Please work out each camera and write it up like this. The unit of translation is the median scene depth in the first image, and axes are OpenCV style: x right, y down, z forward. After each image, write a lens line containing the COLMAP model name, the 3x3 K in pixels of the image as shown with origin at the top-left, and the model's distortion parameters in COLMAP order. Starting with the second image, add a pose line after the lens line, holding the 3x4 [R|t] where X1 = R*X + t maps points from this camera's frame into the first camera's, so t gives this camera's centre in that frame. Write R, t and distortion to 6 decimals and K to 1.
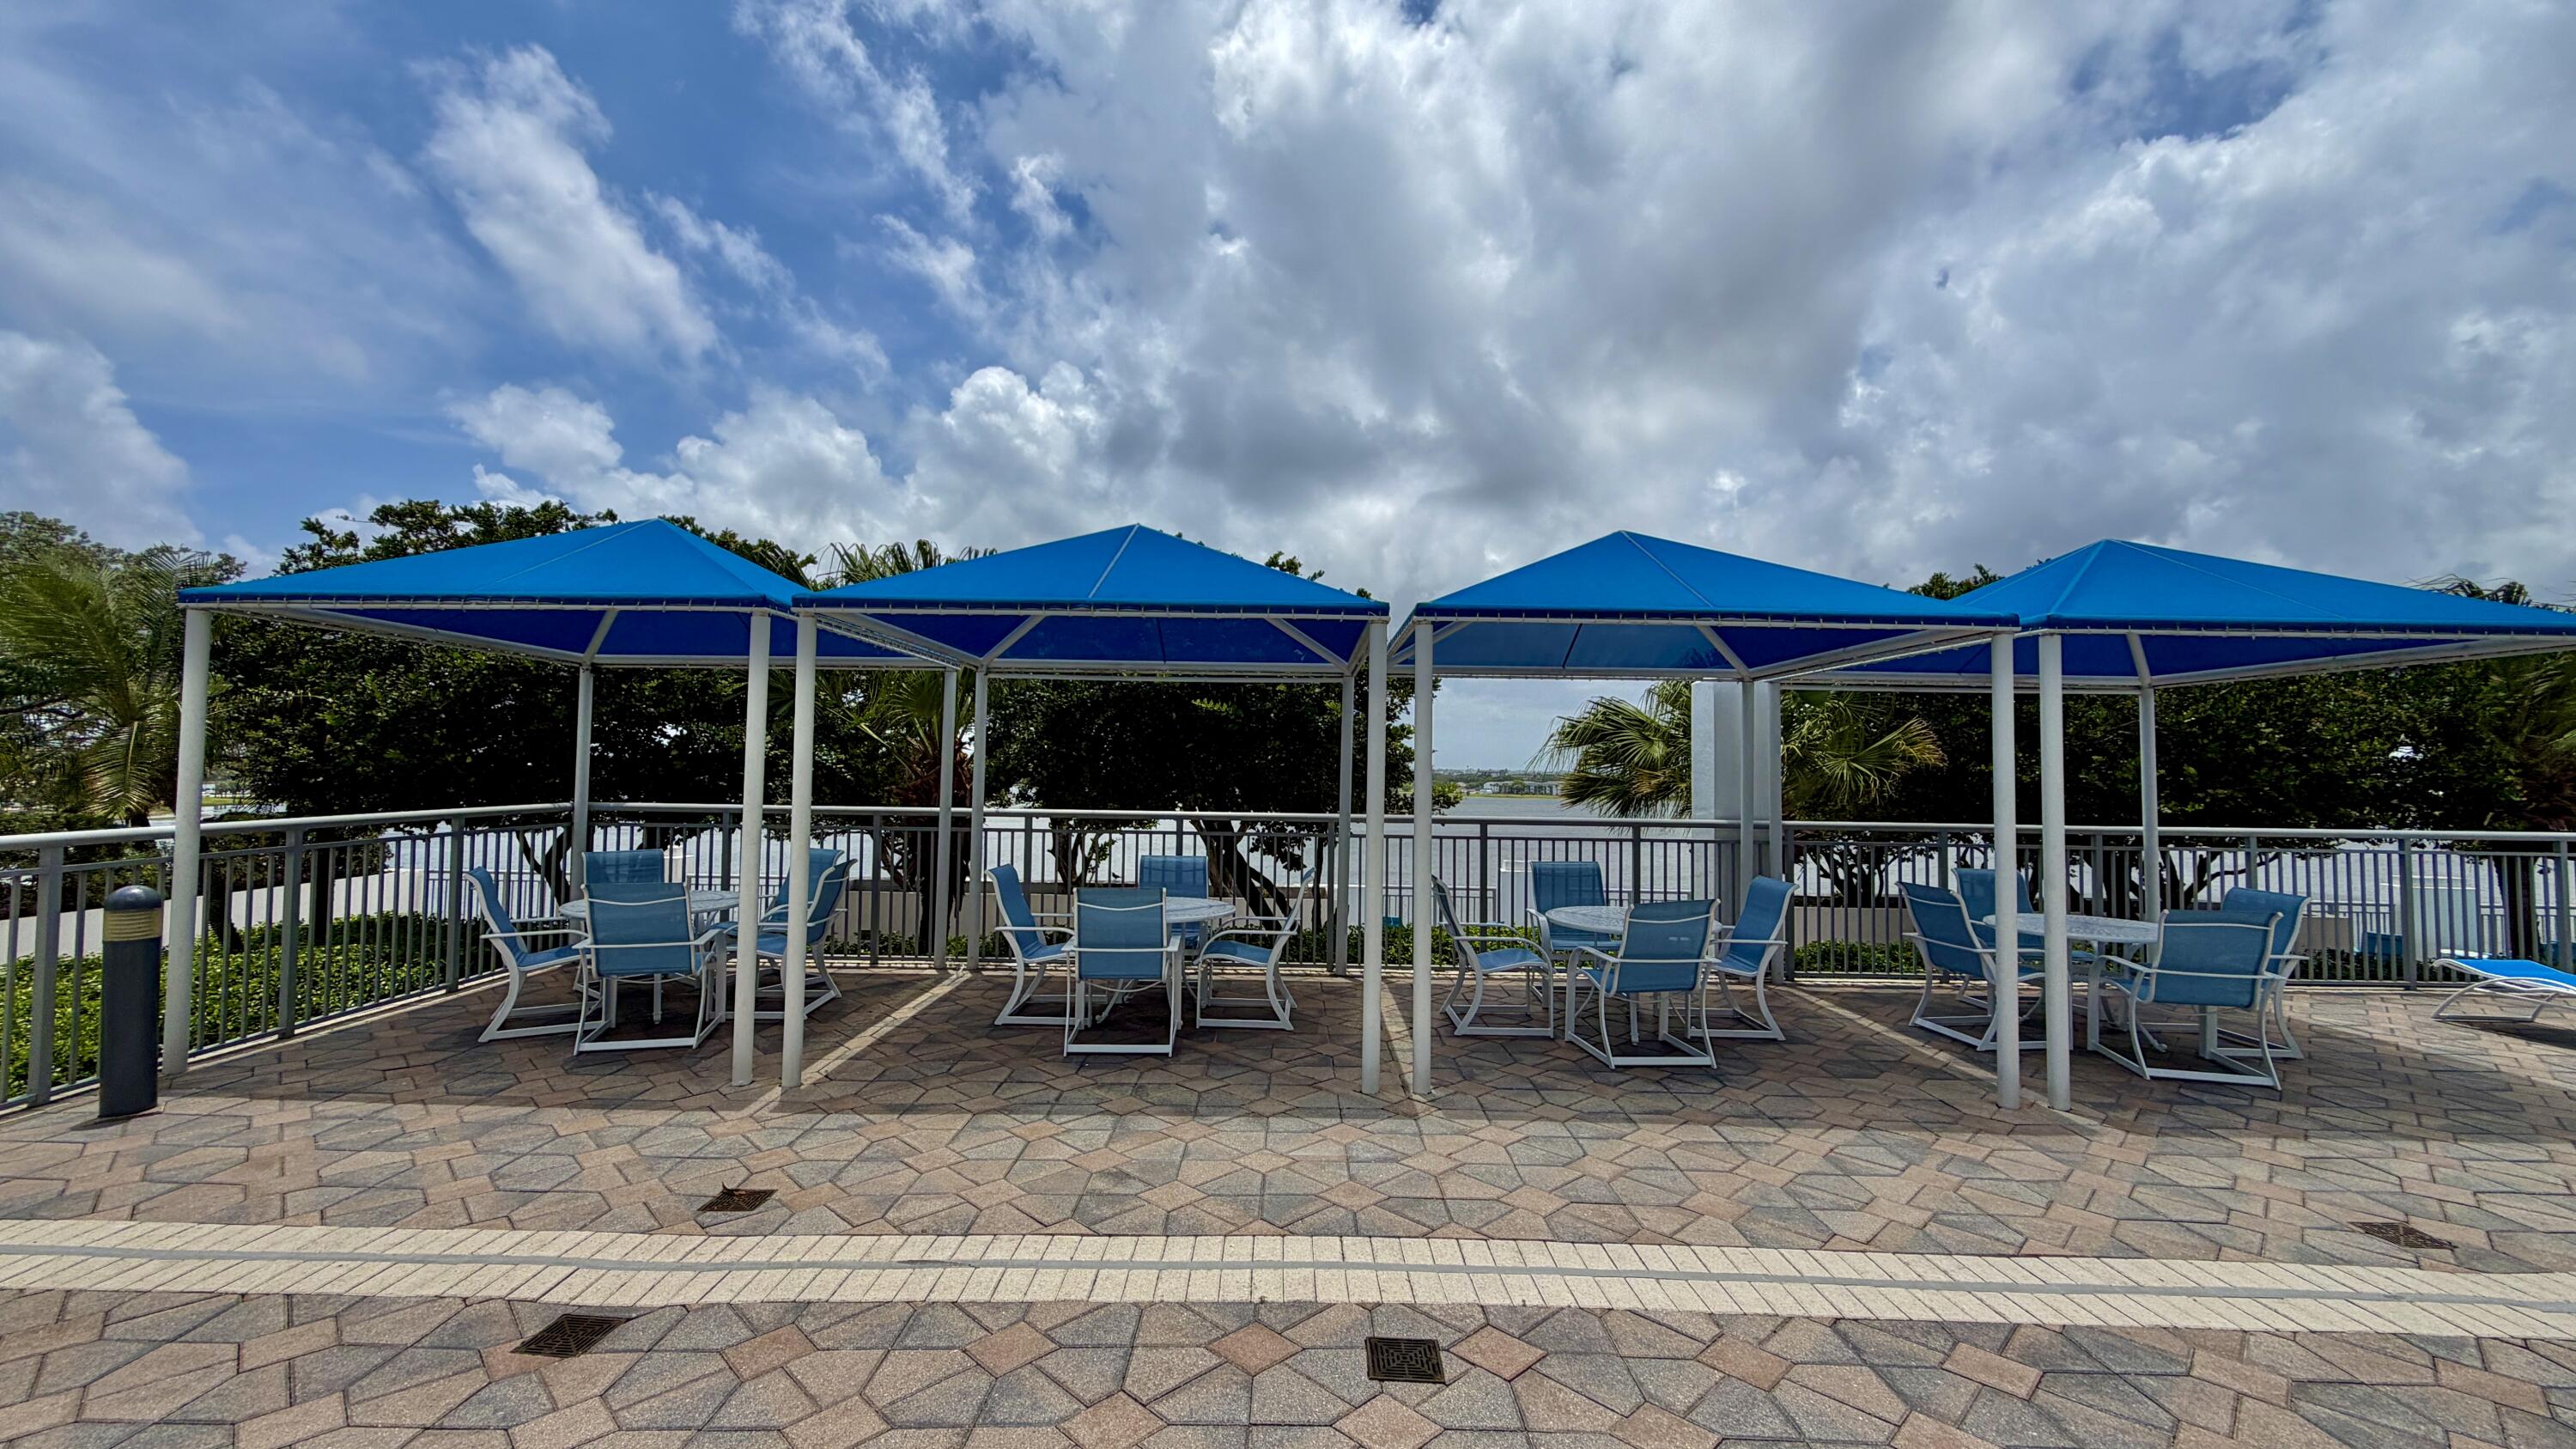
lens RADIAL K [[1020.6, 0, 1281.5], [0, 1020.6, 725.5], [0, 0, 1]] dist [0.000157, -0.000224]
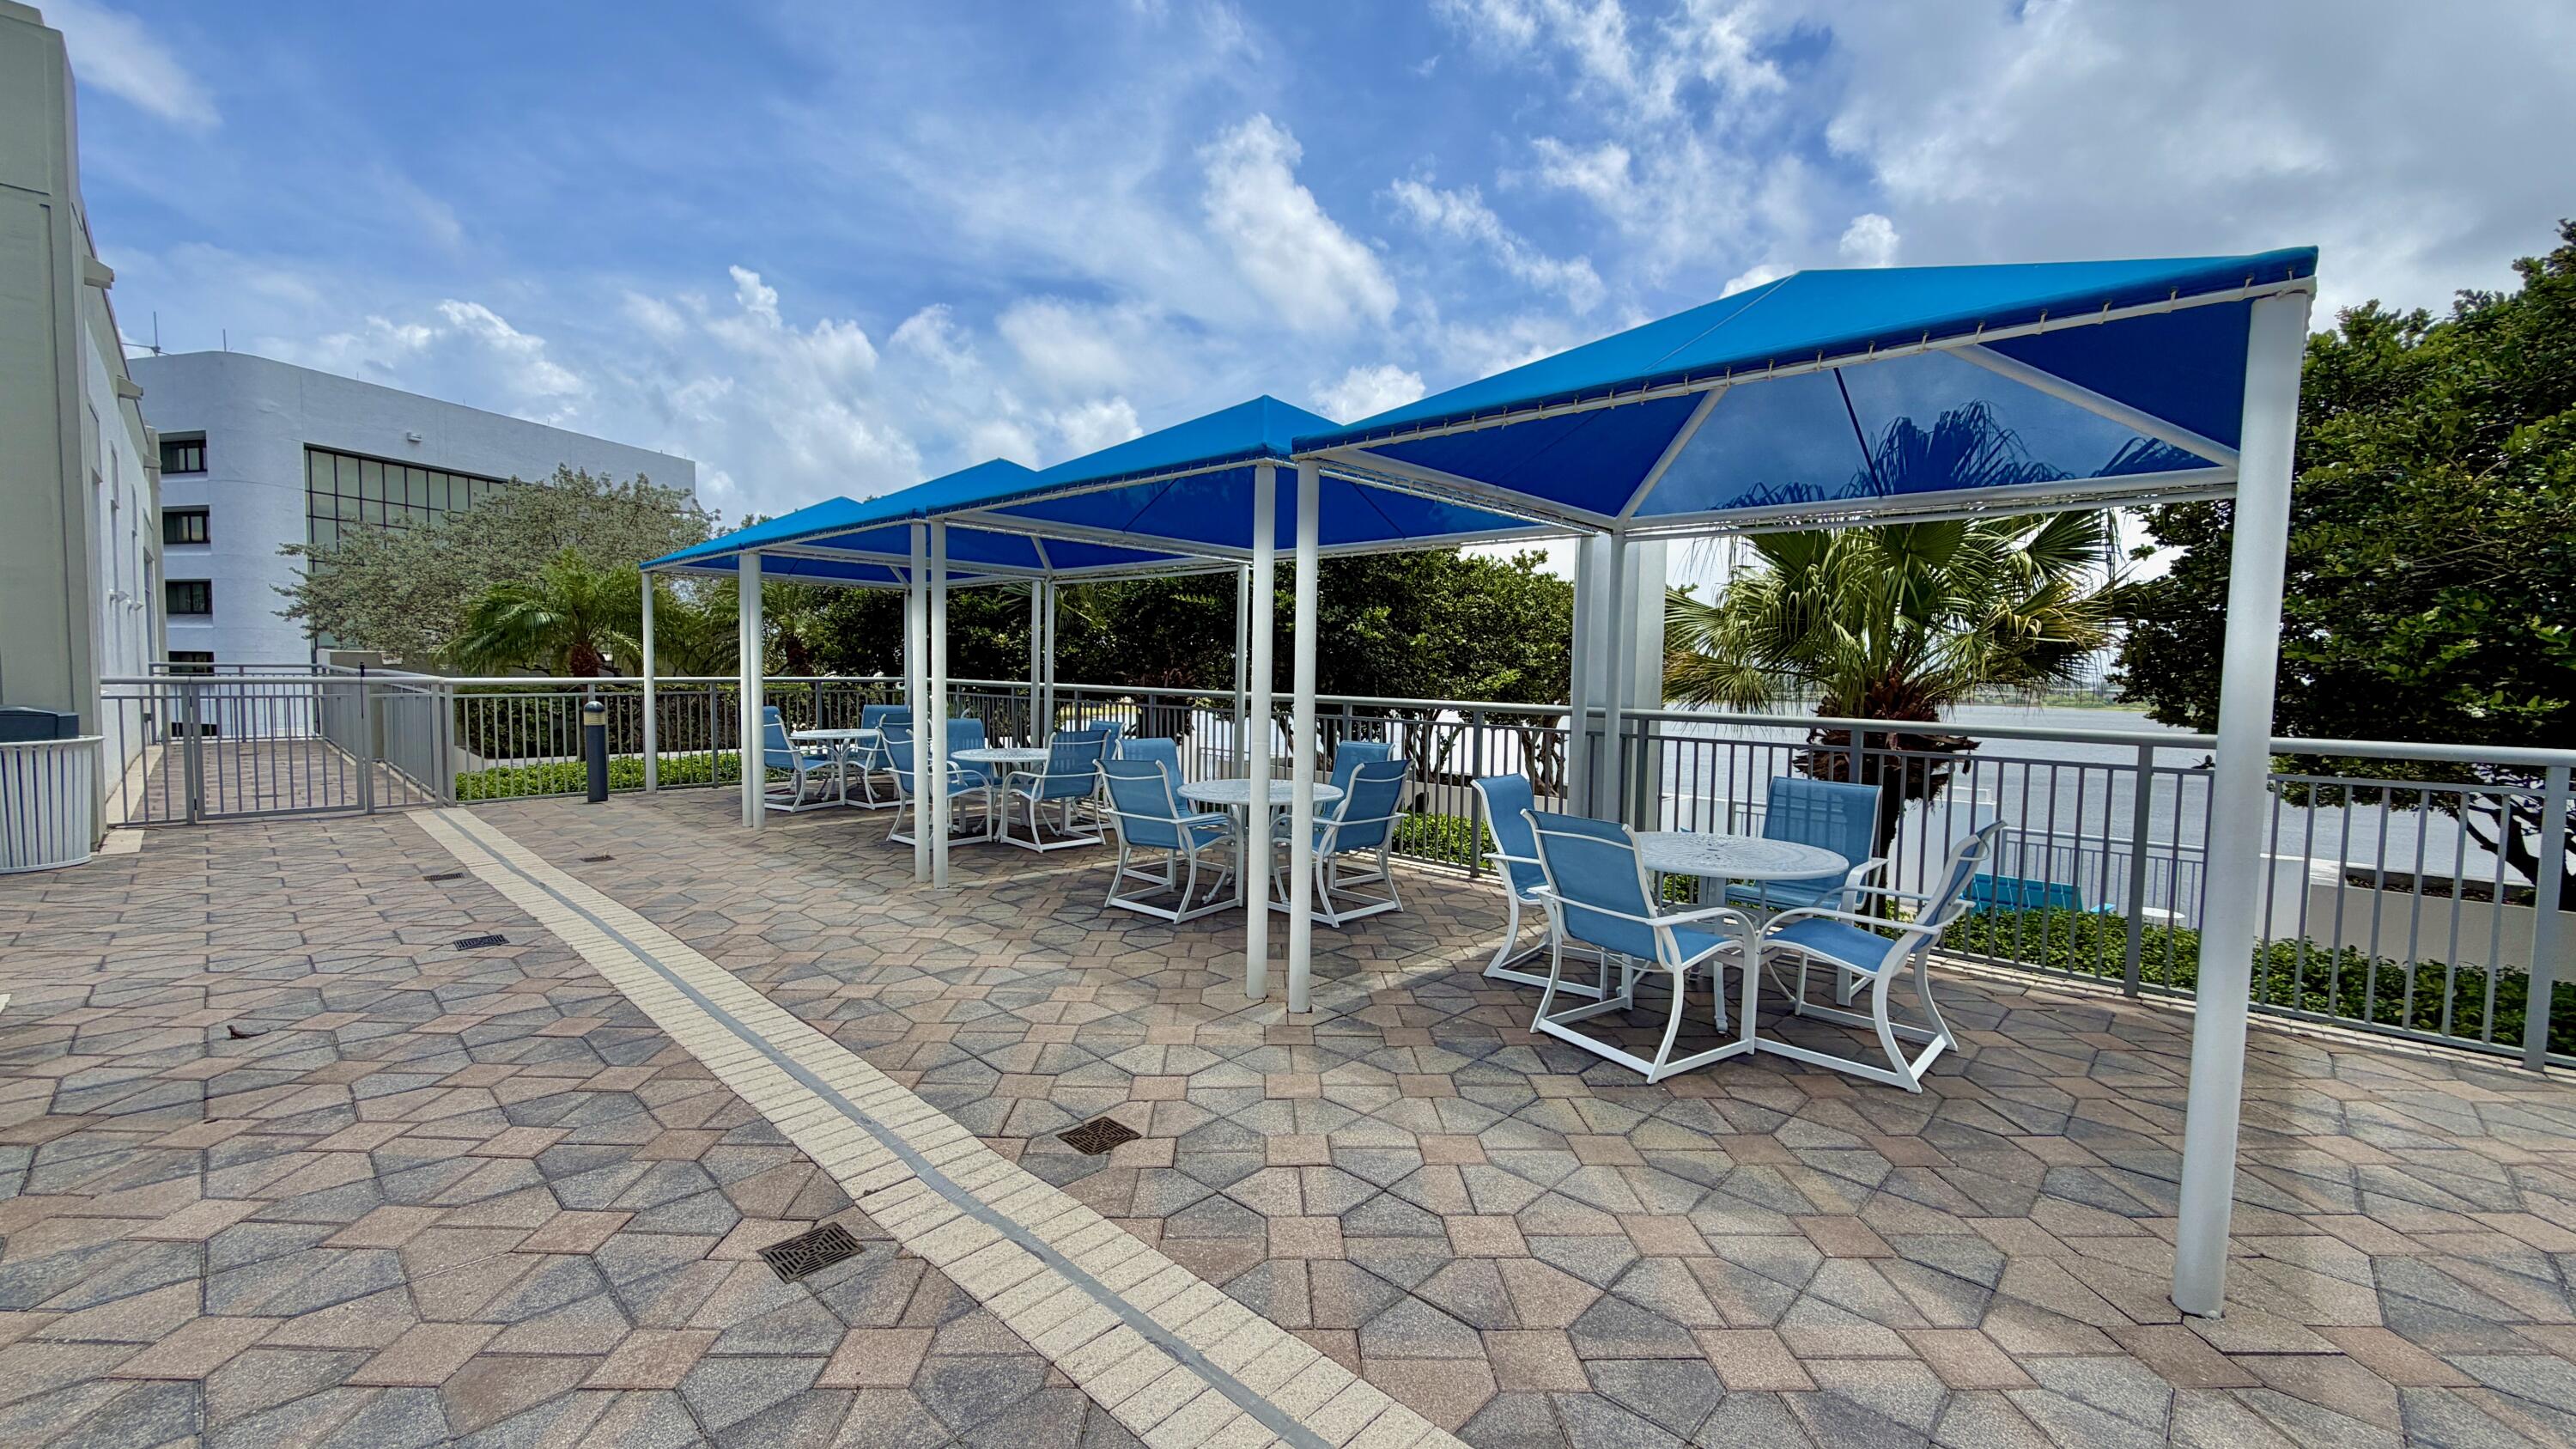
lens RADIAL K [[1046.8, 0, 1290.1], [0, 1046.8, 654.8], [0, 0, 1]] dist [-0.007229, 0.000057]
pose [[0.726563, -0.009794, -0.687030, 1.478122], [0.021814, 0.999723, 0.008817, 0.071376], [0.686754, -0.021393, 0.726575, 0.386667]]
